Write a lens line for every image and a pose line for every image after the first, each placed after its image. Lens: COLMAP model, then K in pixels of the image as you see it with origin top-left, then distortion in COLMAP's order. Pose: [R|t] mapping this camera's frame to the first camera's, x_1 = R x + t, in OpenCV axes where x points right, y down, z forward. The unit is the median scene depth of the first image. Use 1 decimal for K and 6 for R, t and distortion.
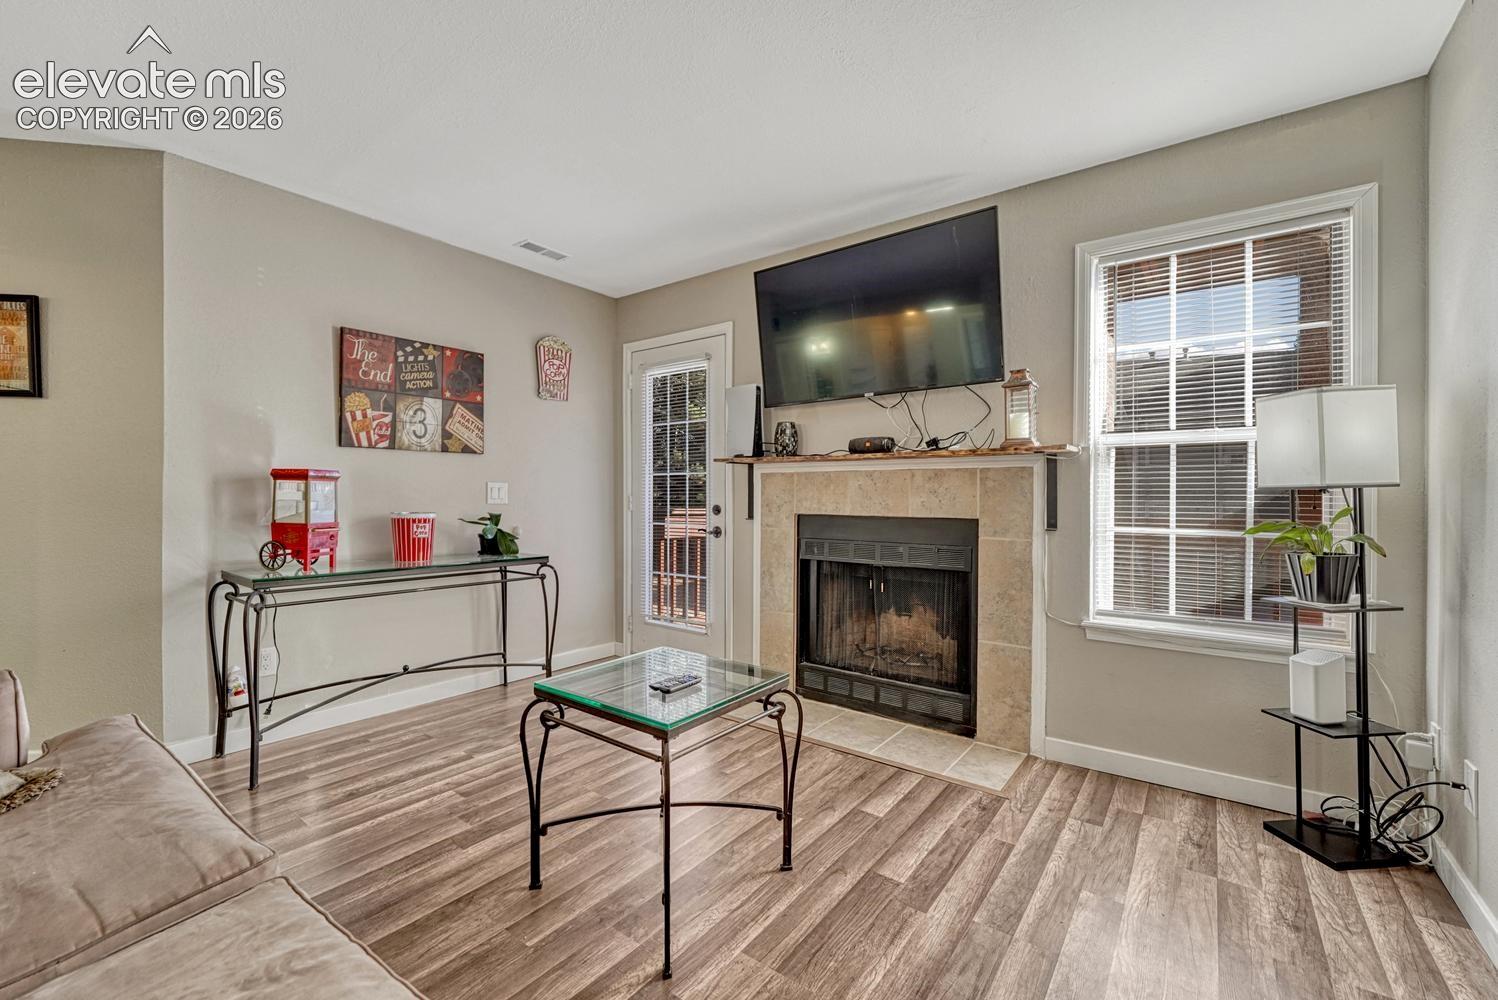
lens RADIAL K [[617.9, 0, 743.0], [0, 617.9, 493.6], [0, 0, 1]] dist [-0.011086, 0.000020]
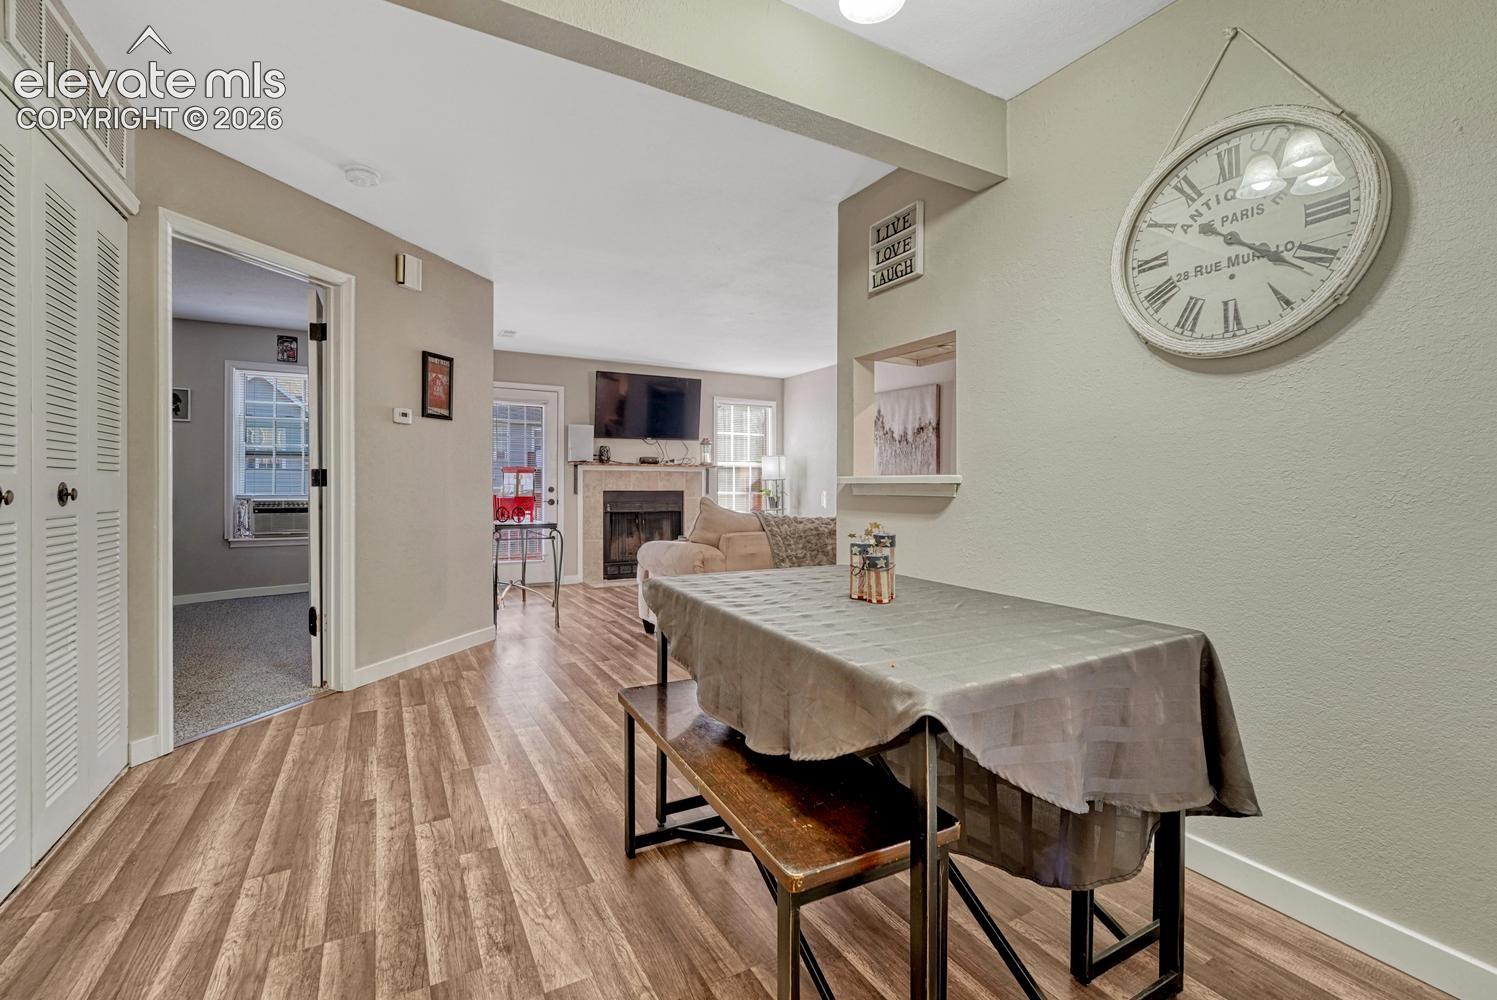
lens RADIAL K [[632.4, 0, 748.5], [0, 632.4, 500.0], [0, 0, 1]] dist [0.000218, -0.000035]
pose [[0.387802, -0.025436, 0.921392, -1.812478], [-0.004599, 0.999553, 0.029529, 0.000035], [-0.921731, -0.015689, 0.387512, -0.274584]]
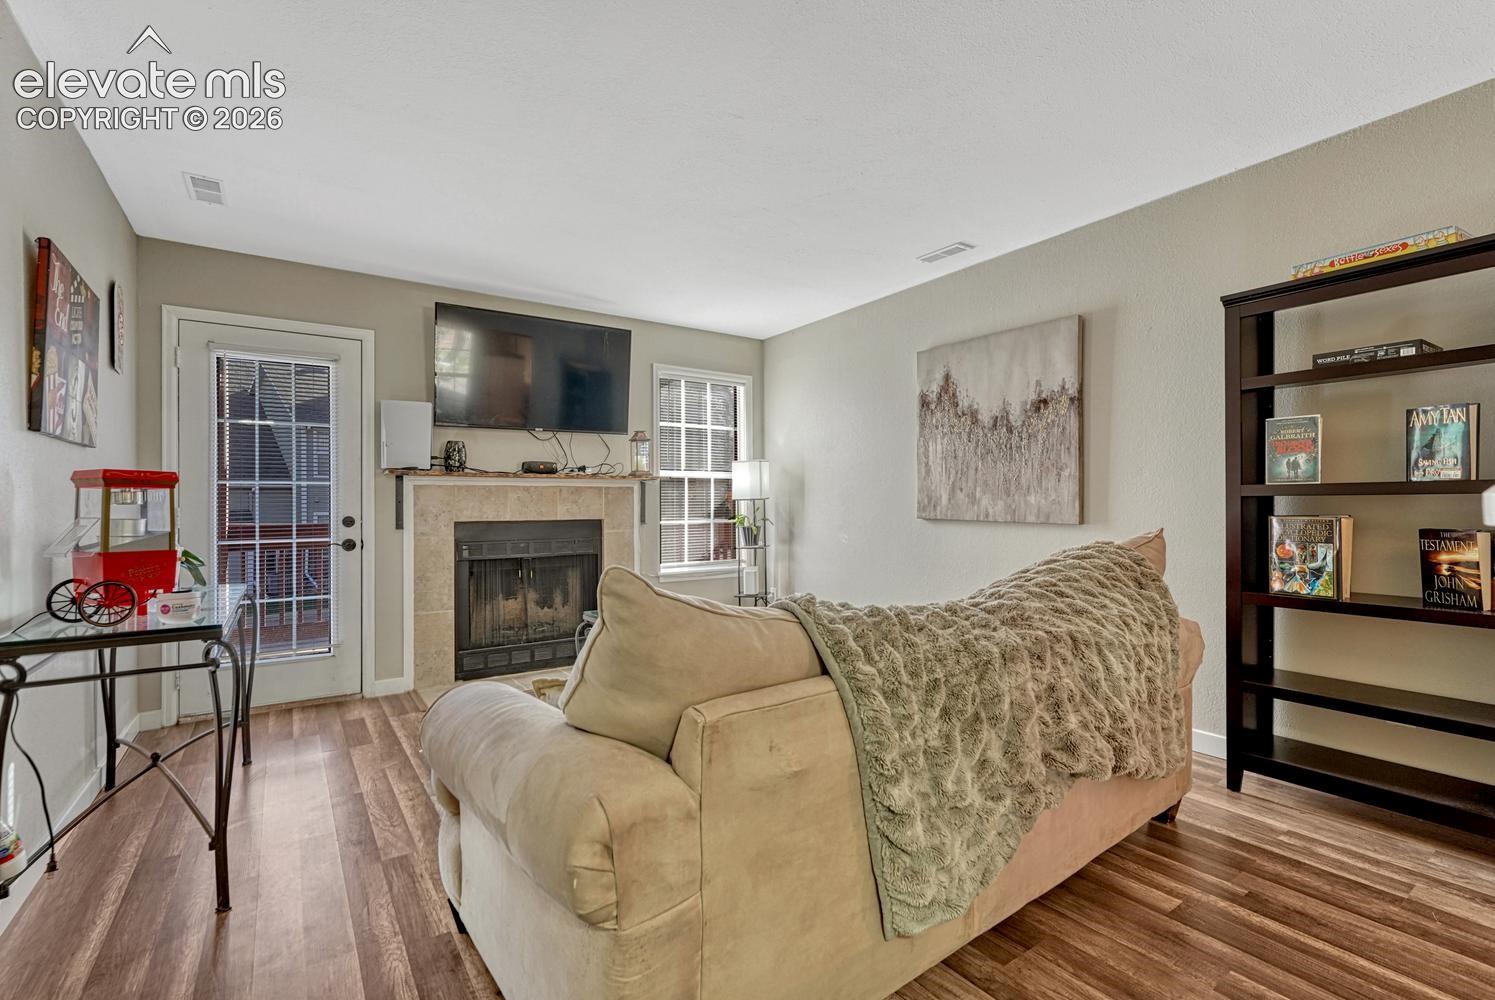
lens RADIAL K [[677.3, 0, 747.5], [0, 677.3, 500.0], [0, 0, 1]] dist [0.001067, 0.000104]
pose [[0.310606, -0.000320, 0.950539, -1.022149], [0.004555, 0.999989, -0.001152, -0.003481], [-0.950528, 0.004688, 0.310604, 0.109820]]
